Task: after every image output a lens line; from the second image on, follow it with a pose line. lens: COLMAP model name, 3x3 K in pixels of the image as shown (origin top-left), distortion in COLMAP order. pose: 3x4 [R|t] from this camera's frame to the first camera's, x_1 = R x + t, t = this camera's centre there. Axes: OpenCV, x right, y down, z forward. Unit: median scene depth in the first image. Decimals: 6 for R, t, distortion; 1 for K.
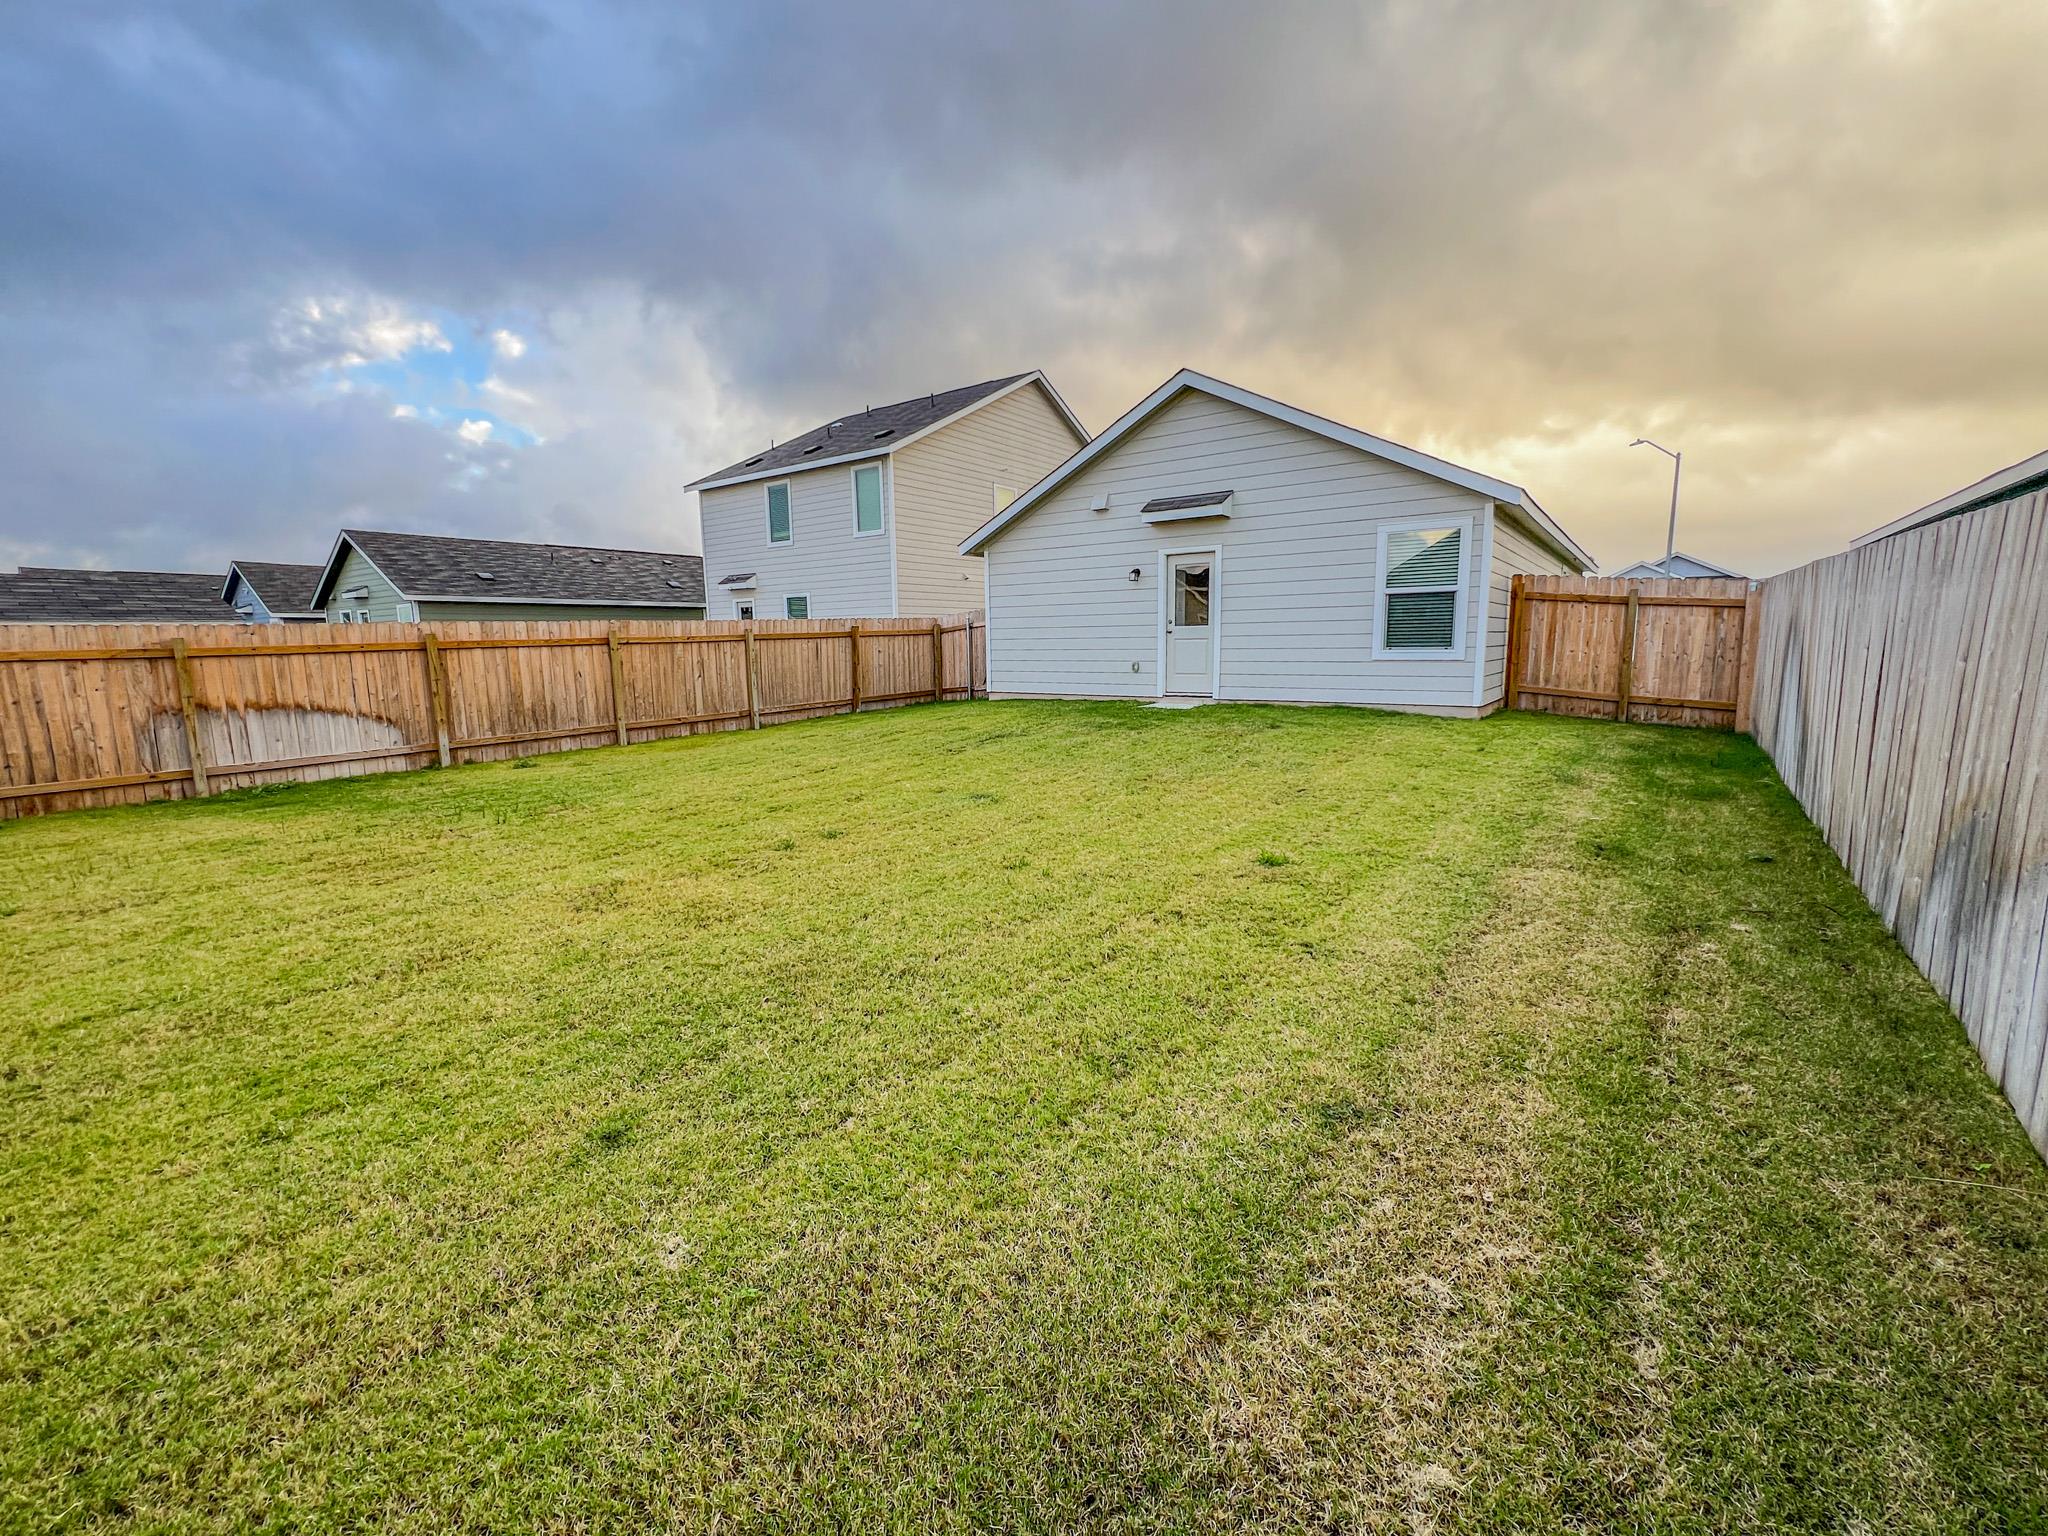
lens RADIAL K [[839.9, 0, 1017.6], [0, 839.9, 766.1], [0, 0, 1]] dist [-0.004354, 0.000610]
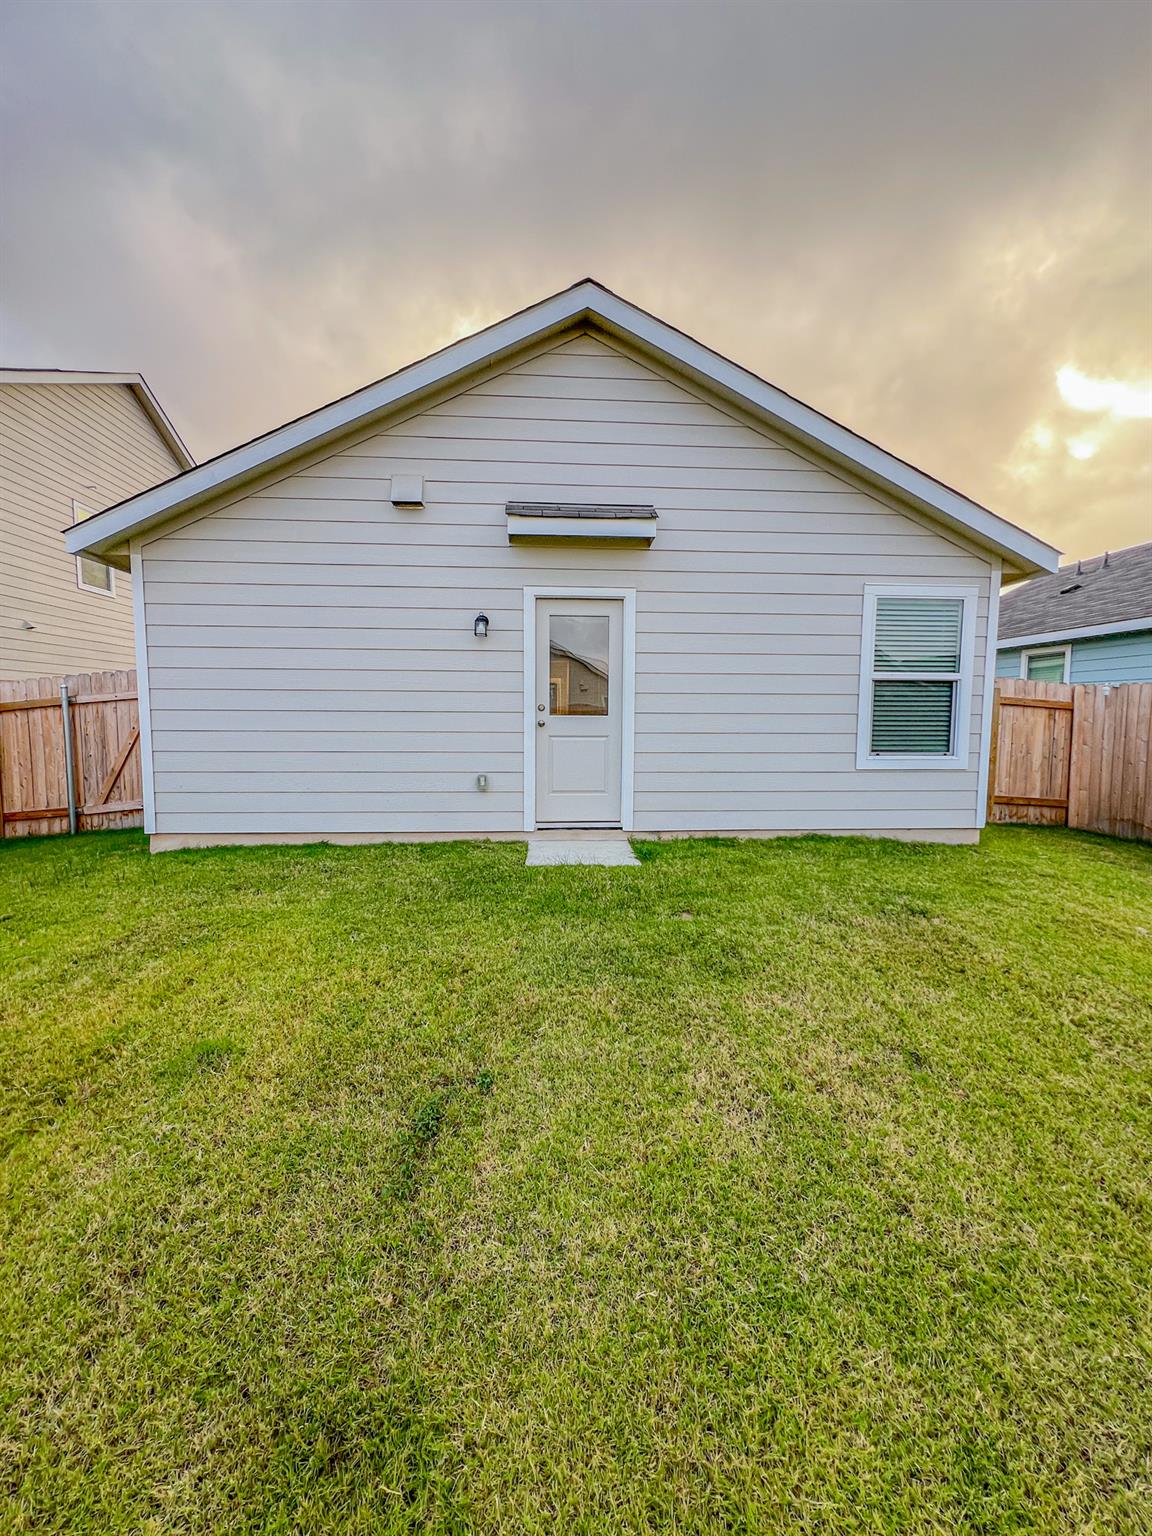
lens RADIAL K [[629.9, 0, 581.3], [0, 629.9, 765.8], [0, 0, 1]] dist [-0.004354, 0.000610]
pose [[0.765072, -0.035439, 0.642968, -0.106447], [0.079558, 0.996037, -0.039767, -0.129222], [-0.639011, 0.081579, 0.764860, 0.750367]]
